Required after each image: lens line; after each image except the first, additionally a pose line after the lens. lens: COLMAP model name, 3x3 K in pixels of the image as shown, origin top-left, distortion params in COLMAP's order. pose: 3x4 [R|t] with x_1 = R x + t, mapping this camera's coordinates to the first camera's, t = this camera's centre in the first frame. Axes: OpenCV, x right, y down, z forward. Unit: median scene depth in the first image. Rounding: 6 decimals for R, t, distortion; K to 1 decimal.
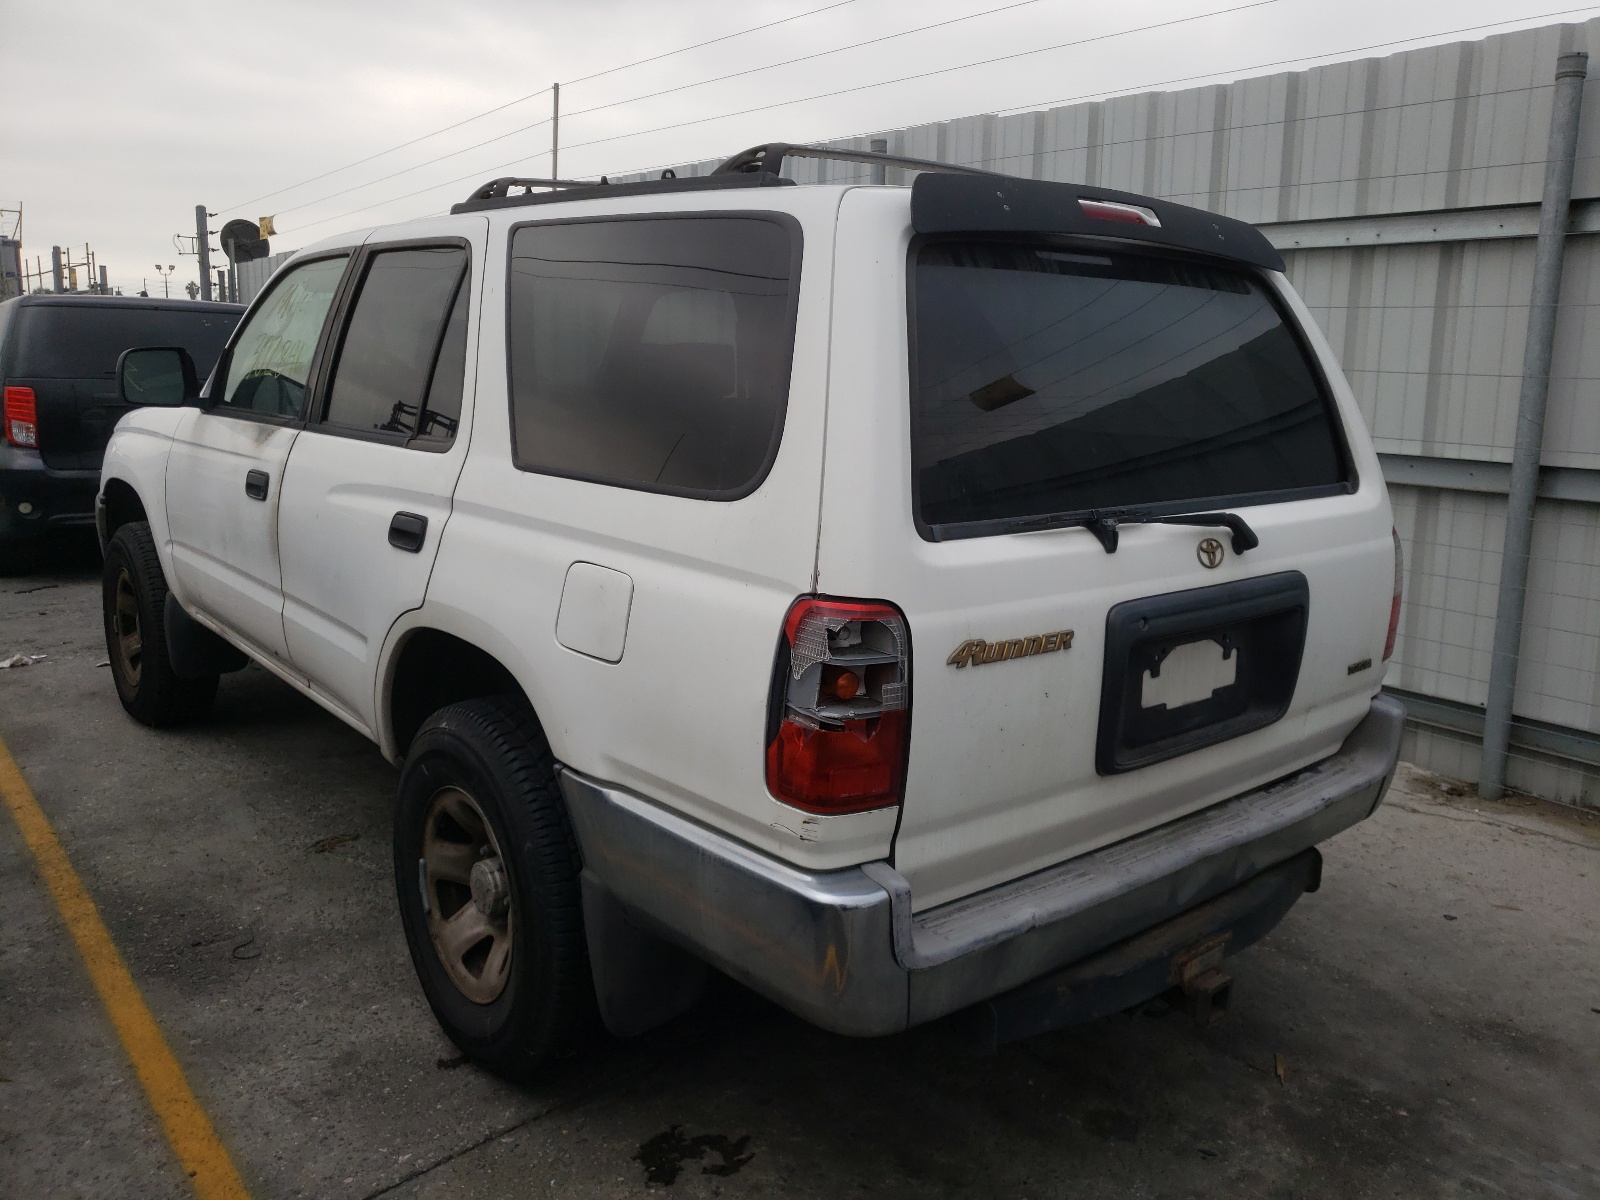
lens RADIAL K [[1239.6, 0, 822.8], [0, 1239.6, 557.9], [0, 0, 1]] dist [-0.020143, 0.010884]
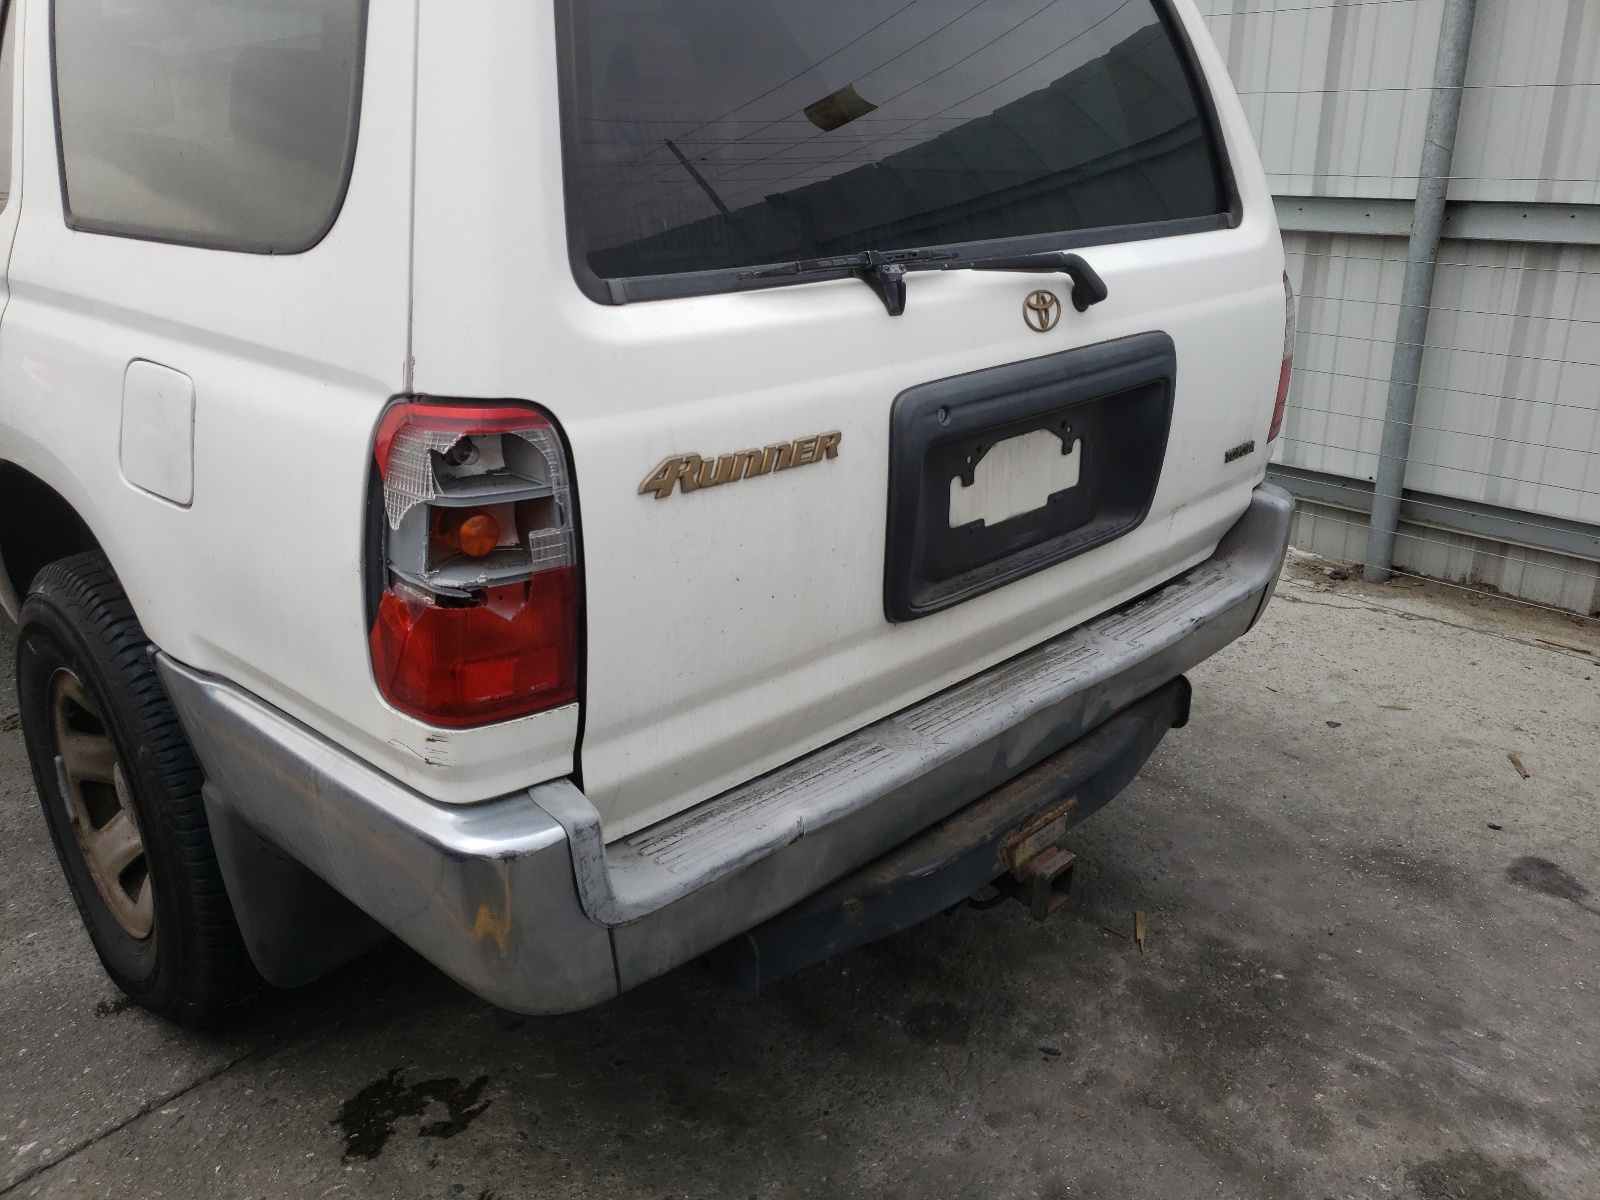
lens RADIAL K [[1249.2, 0, 806.0], [0, 1249.2, 560.5], [0, 0, 1]] dist [0.029457, -0.109324]
pose [[0.995912, -0.053409, 0.072847, 0.107431], [0.040143, 0.984151, 0.172728, 0.007440], [-0.080918, -0.169098, 0.982272, 0.249374]]
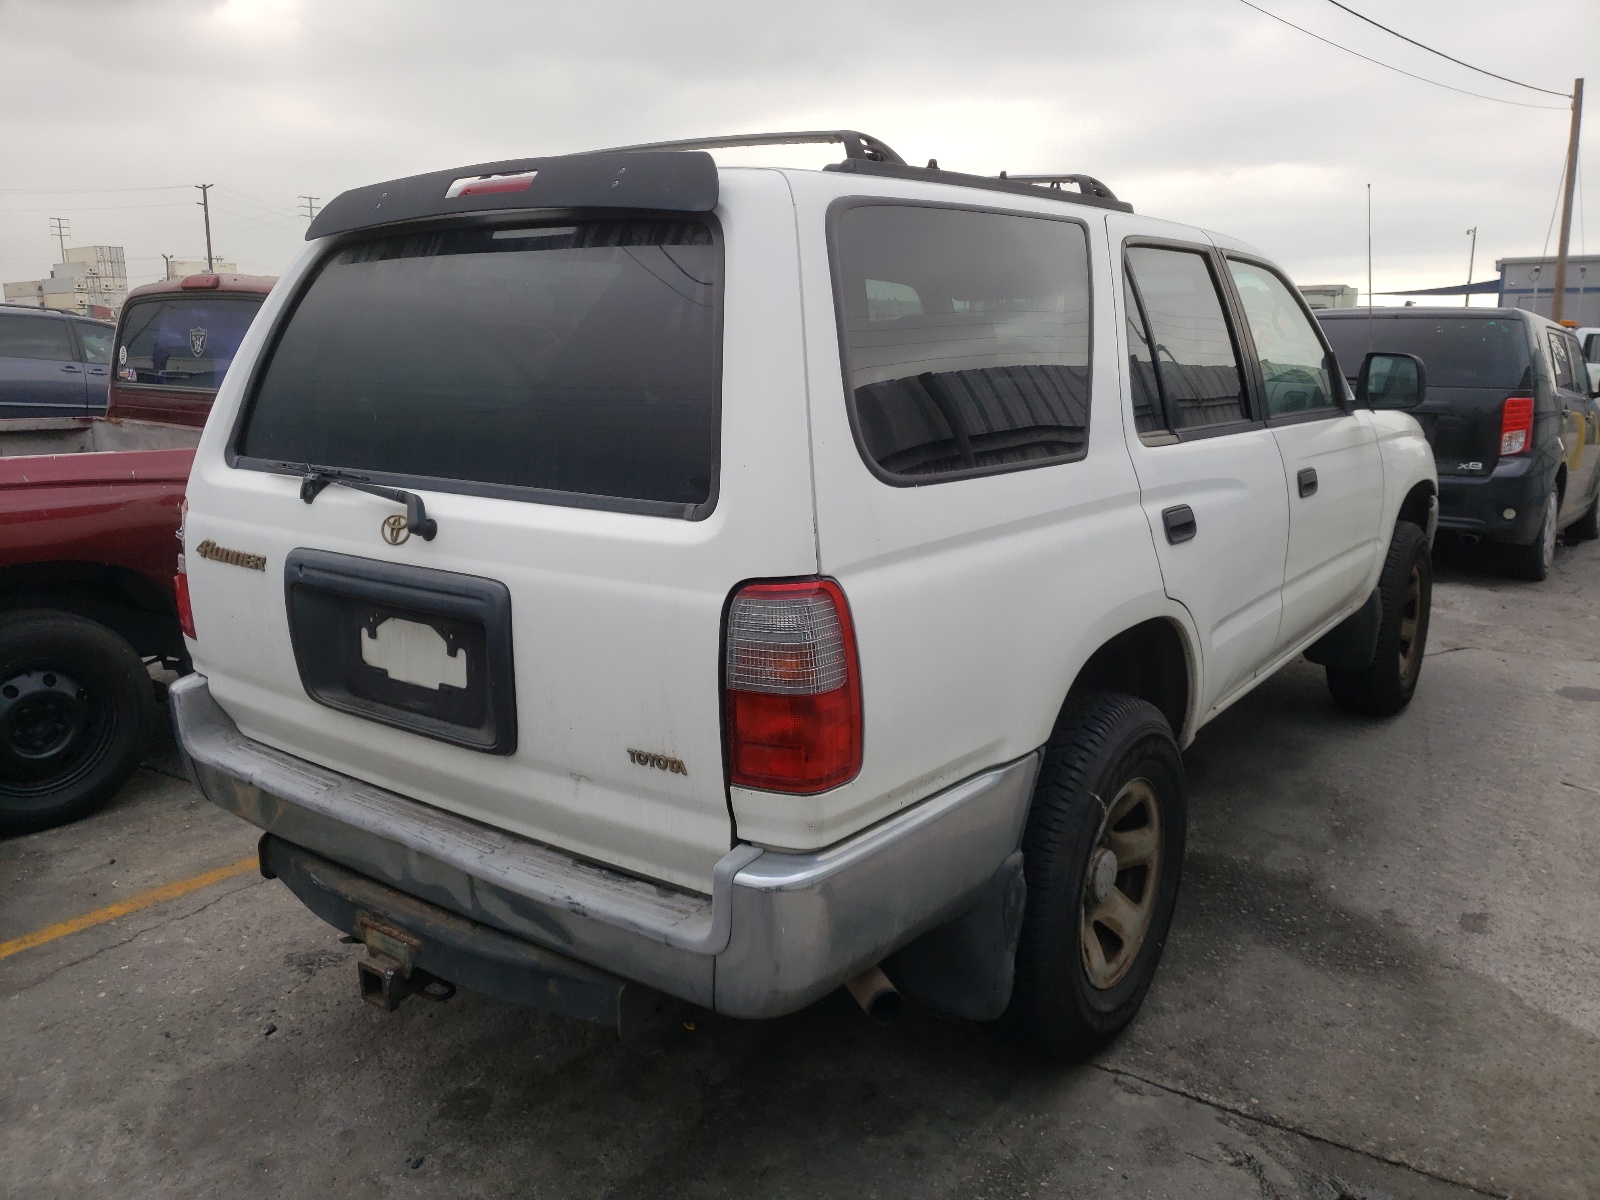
lens RADIAL K [[1239.6, 0, 822.8], [0, 1239.6, 557.9], [0, 0, 1]] dist [-0.020143, 0.010884]
pose [[0.255834, 0.144733, -0.955825, 1.257837], [-0.159009, 0.981563, 0.106071, -0.131003], [0.953554, 0.124848, 0.274131, 0.995137]]
